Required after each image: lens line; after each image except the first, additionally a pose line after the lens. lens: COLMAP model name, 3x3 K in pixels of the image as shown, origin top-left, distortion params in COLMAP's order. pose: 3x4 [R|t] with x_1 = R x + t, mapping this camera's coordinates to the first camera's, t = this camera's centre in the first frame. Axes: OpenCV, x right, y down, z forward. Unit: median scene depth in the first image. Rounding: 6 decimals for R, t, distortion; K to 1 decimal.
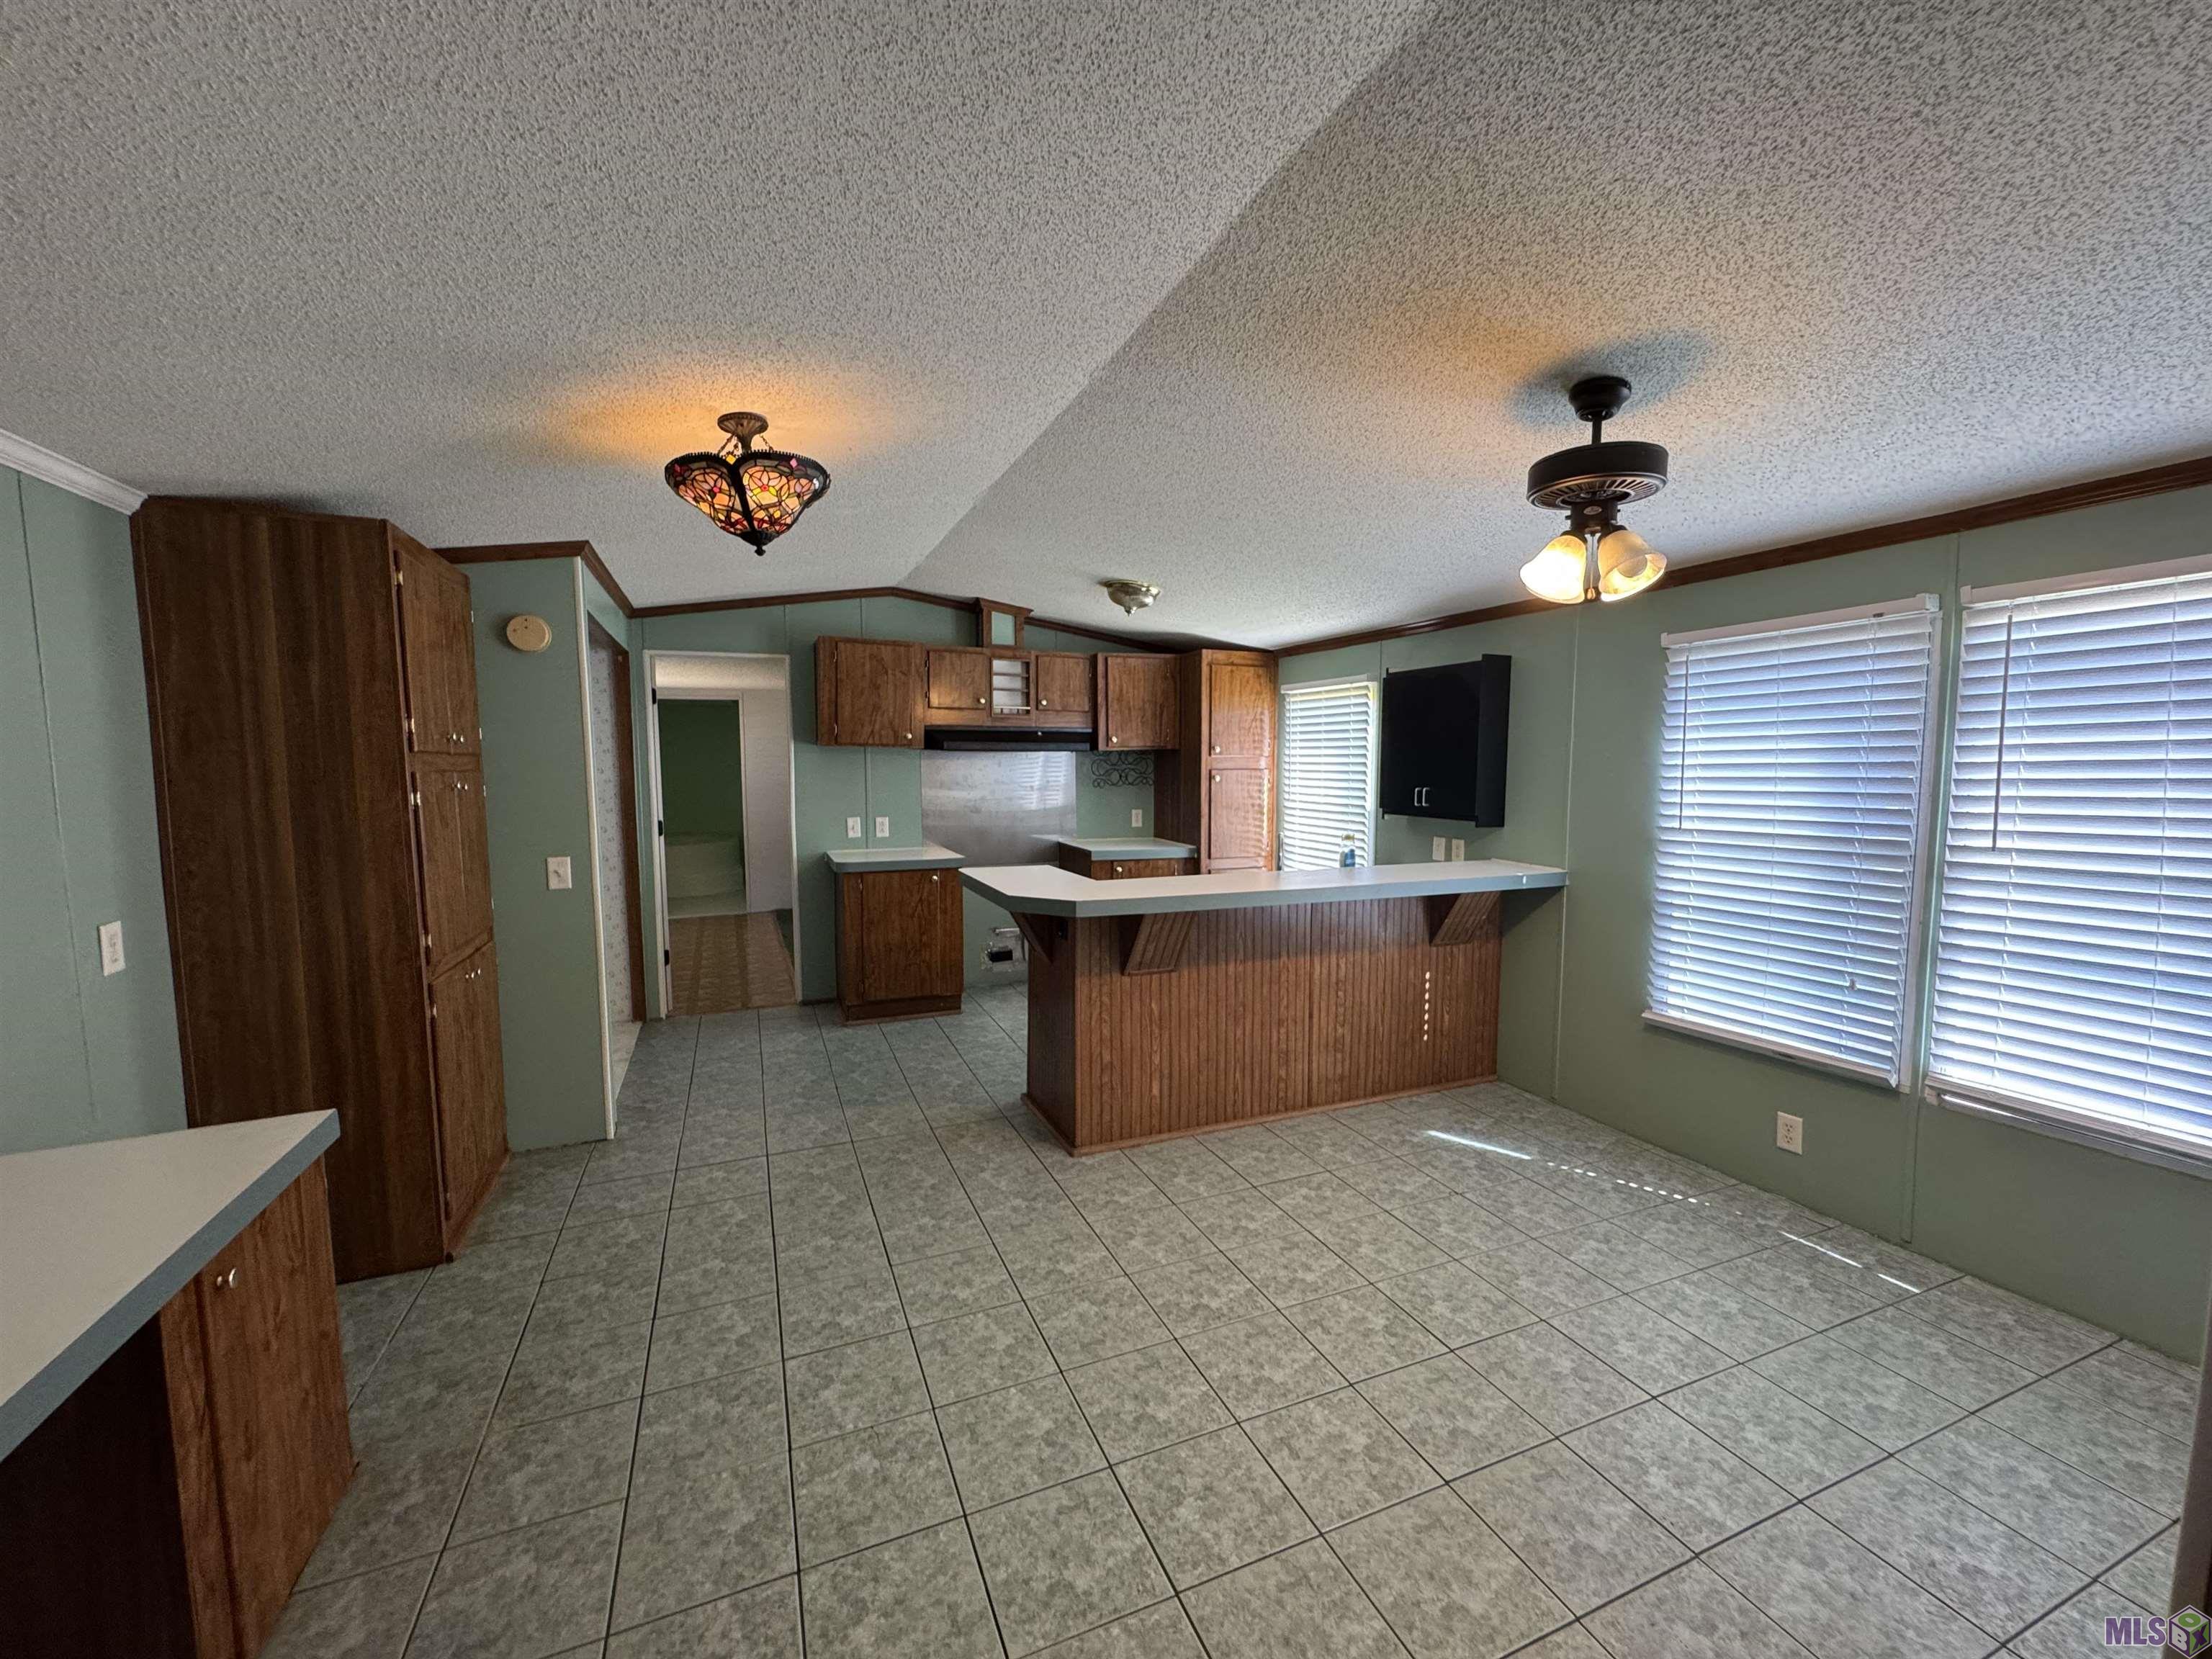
lens RADIAL K [[892.0, 0, 1106.0], [0, 892.0, 829.5], [0, 0, 1]] dist [-0.003516, 0.000585]
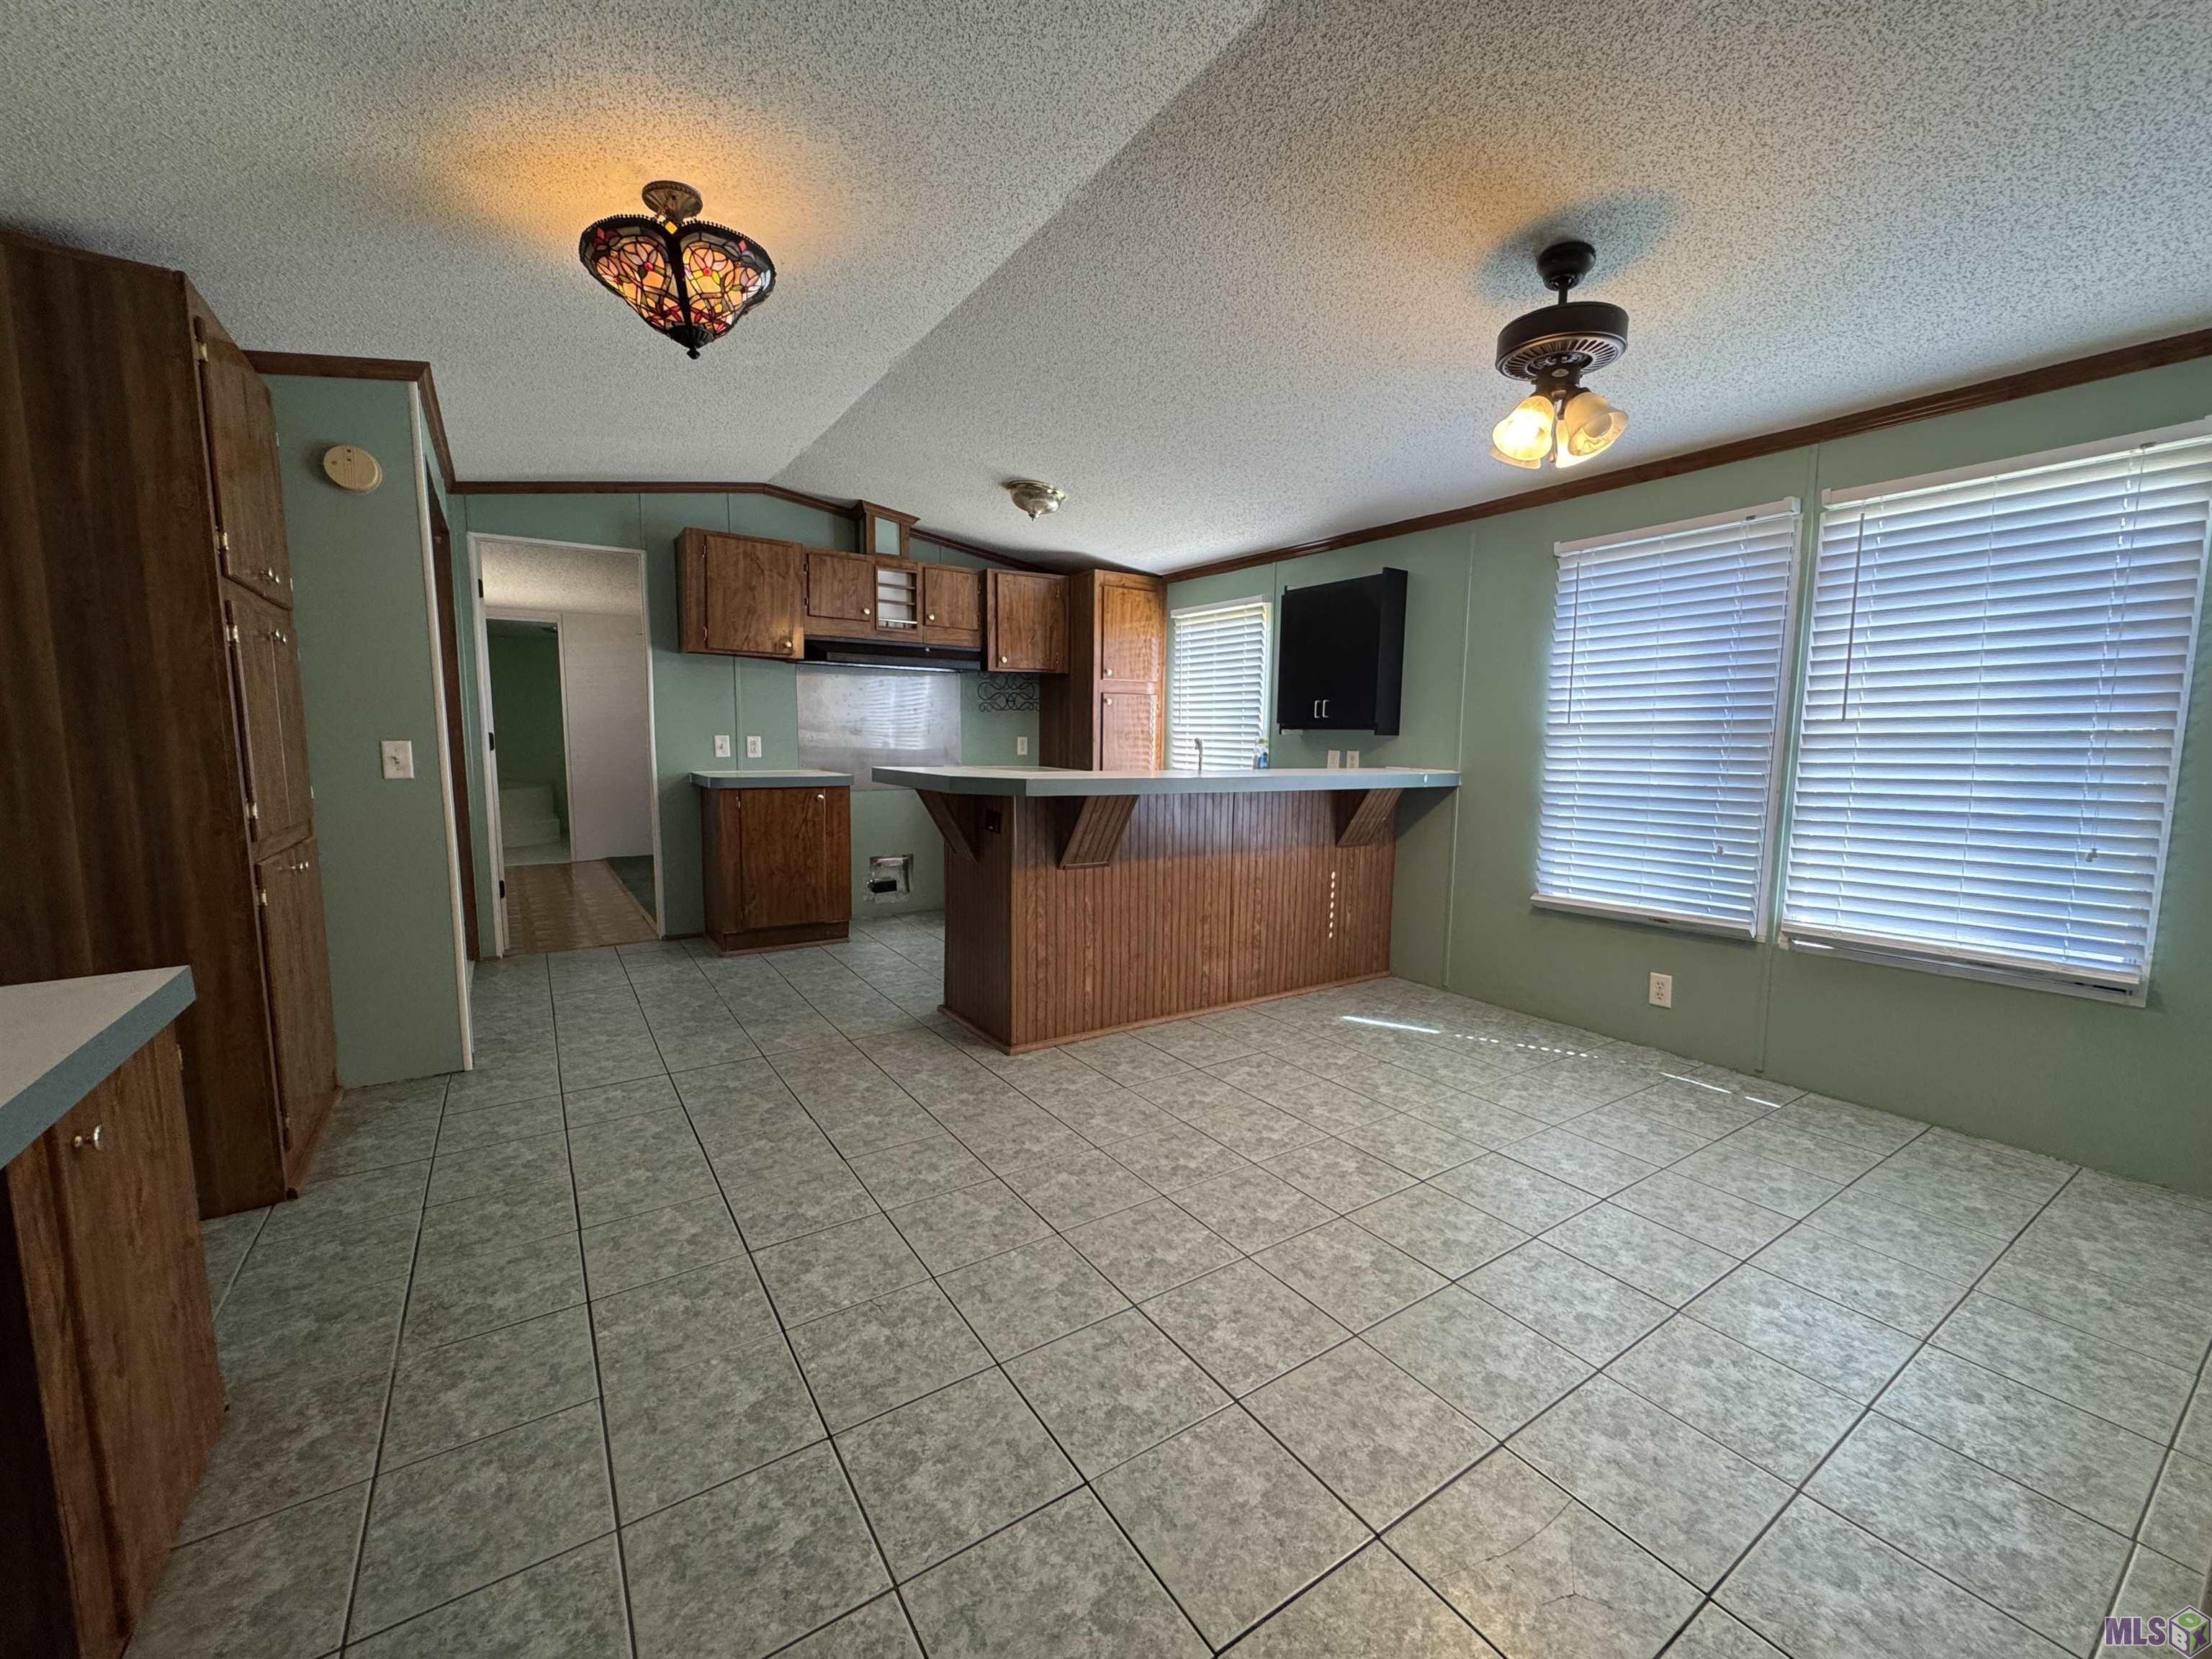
lens RADIAL K [[891.2, 0, 1107.5], [0, 891.2, 830.4], [0, 0, 1]] dist [-0.003083, 0.000086]
pose [[0.981105, -0.008263, 0.193298, -0.148896], [0.002520, 0.999549, 0.029939, 0.119537], [-0.193458, -0.028886, 0.980683, 0.047885]]
